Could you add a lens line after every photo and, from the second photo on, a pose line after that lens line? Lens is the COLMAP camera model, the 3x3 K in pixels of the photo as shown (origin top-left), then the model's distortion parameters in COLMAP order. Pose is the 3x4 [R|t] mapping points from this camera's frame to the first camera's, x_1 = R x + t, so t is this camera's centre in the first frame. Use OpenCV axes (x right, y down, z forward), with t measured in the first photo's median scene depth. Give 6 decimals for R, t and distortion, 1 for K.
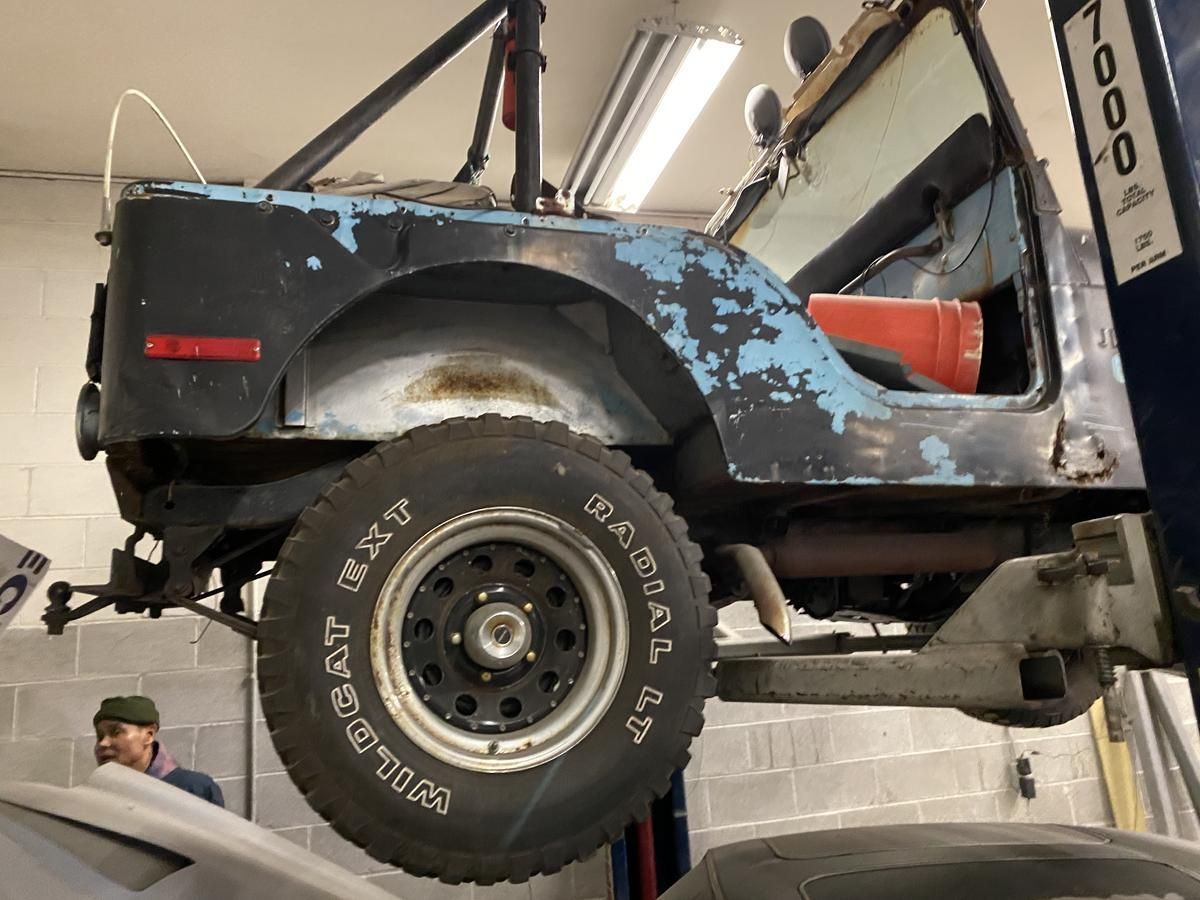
lens RADIAL K [[918.1, 0, 616.1], [0, 918.1, 429.0], [0, 0, 1]] dist [0.063400, -0.092181]
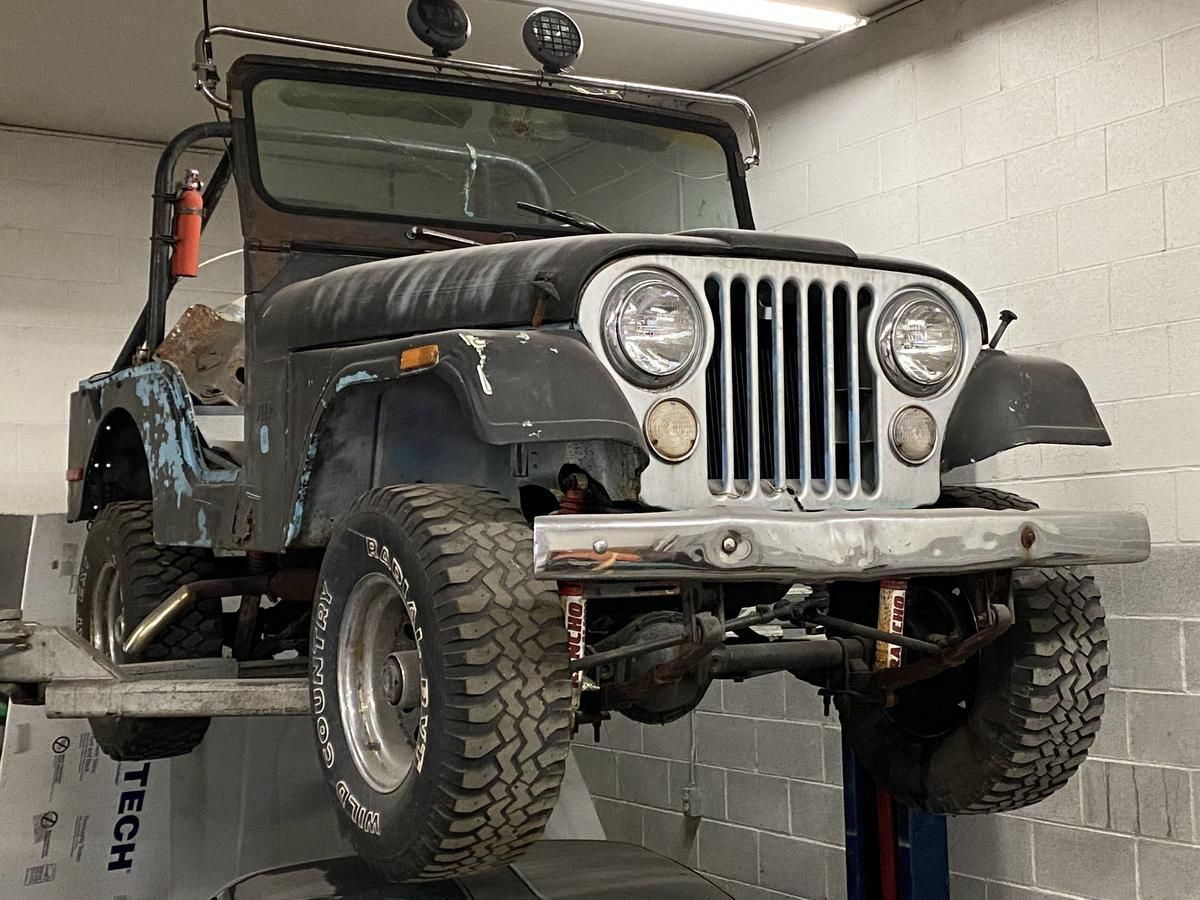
lens RADIAL K [[1715.0, 0, 601.6], [0, 1715.0, 446.9], [0, 0, 1]] dist [0.098773, 0.000000]
pose [[0.264922, 0.000092, -0.964270, 2.913397], [0.214442, 0.974953, 0.059008, -0.102181], [0.940123, -0.222413, 0.258267, 0.950320]]
